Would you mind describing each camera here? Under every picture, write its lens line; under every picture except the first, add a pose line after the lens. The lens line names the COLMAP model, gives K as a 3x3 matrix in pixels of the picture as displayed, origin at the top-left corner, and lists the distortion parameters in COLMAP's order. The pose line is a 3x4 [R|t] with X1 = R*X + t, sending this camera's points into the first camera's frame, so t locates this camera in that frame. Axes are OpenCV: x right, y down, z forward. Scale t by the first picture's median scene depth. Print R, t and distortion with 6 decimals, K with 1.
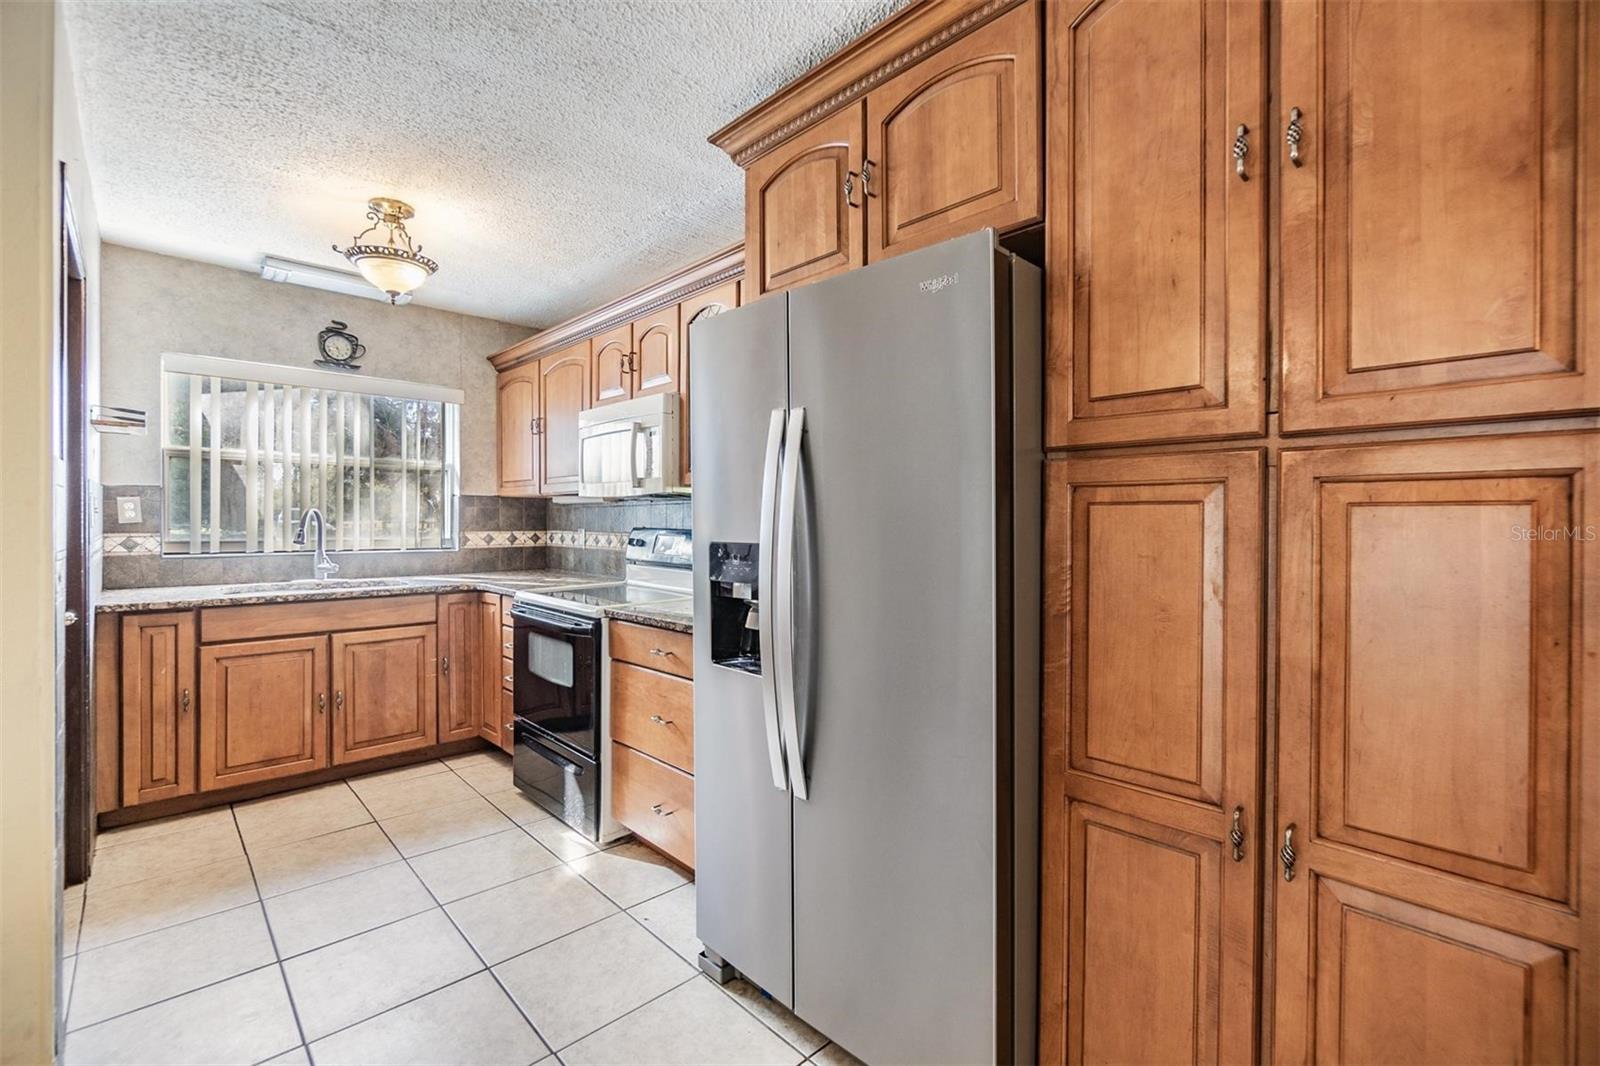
lens RADIAL K [[697.2, 0, 797.4], [0, 697.2, 523.0], [0, 0, 1]] dist [-0.003009, -0.000257]
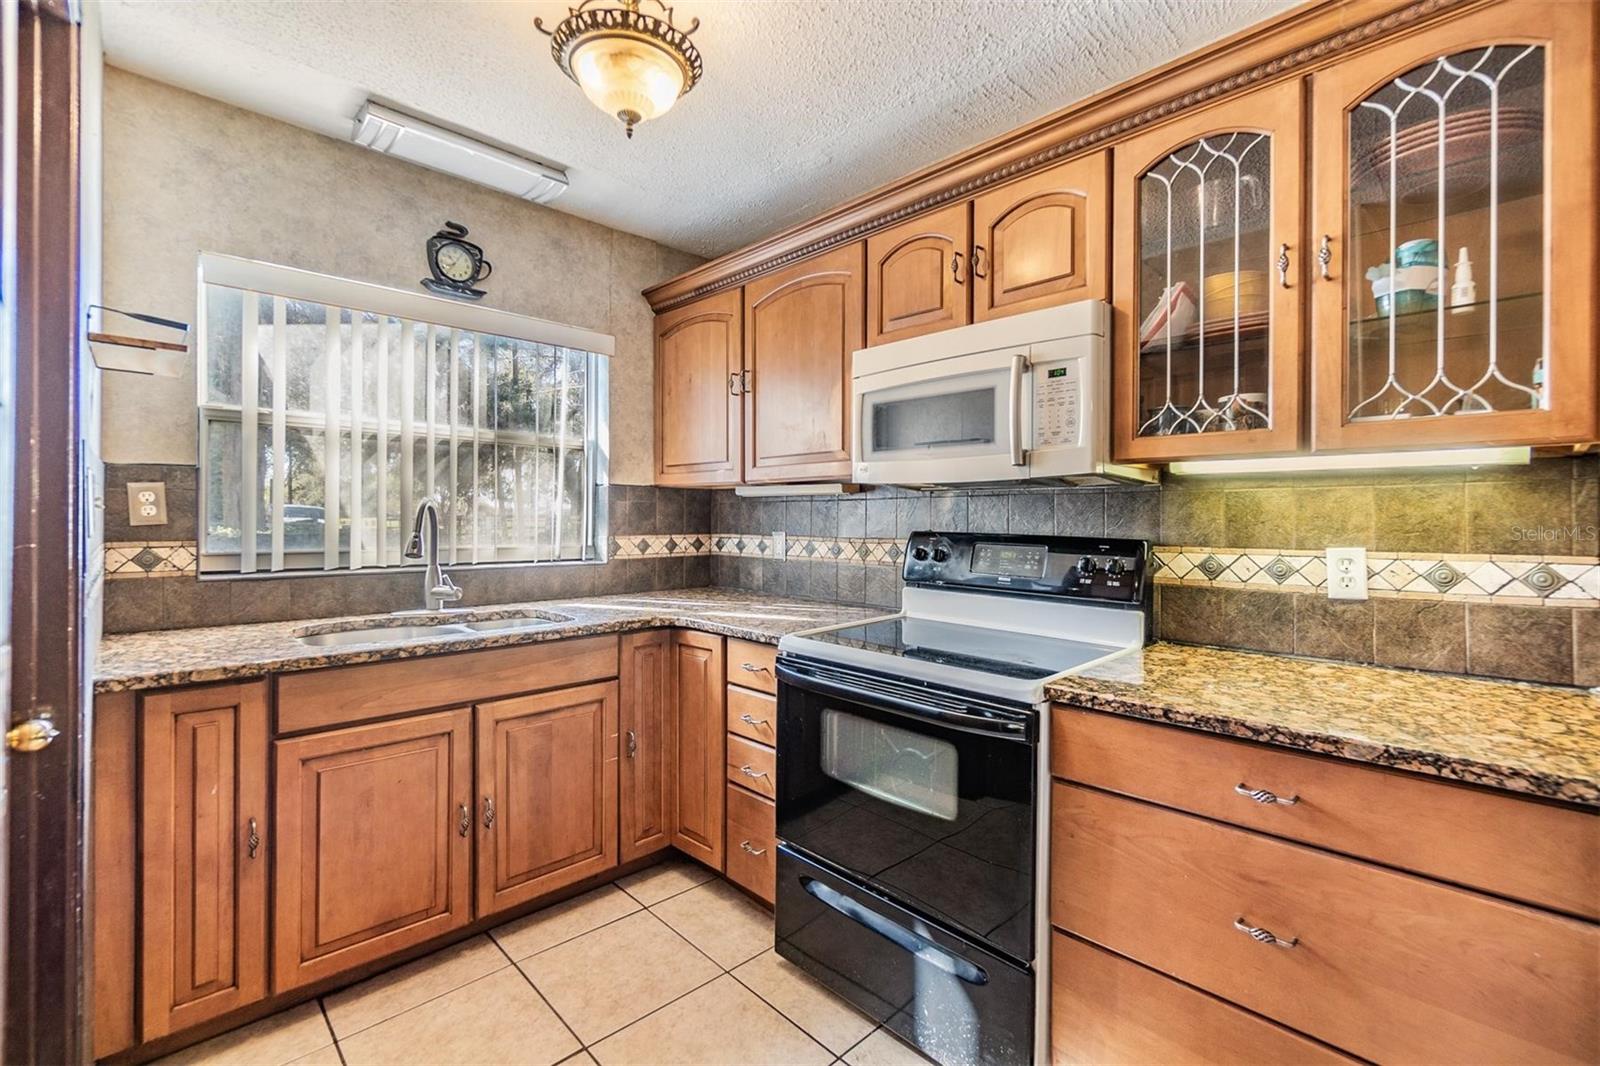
lens RADIAL K [[699.0, 0, 796.6], [0, 699.0, 518.6], [0, 0, 1]] dist [-0.001413, -0.000791]
pose [[0.999989, 0.000845, 0.004591, -0.375975], [-0.000830, 0.999994, -0.003257, -0.003777], [-0.004593, 0.003253, 0.999984, 0.366981]]
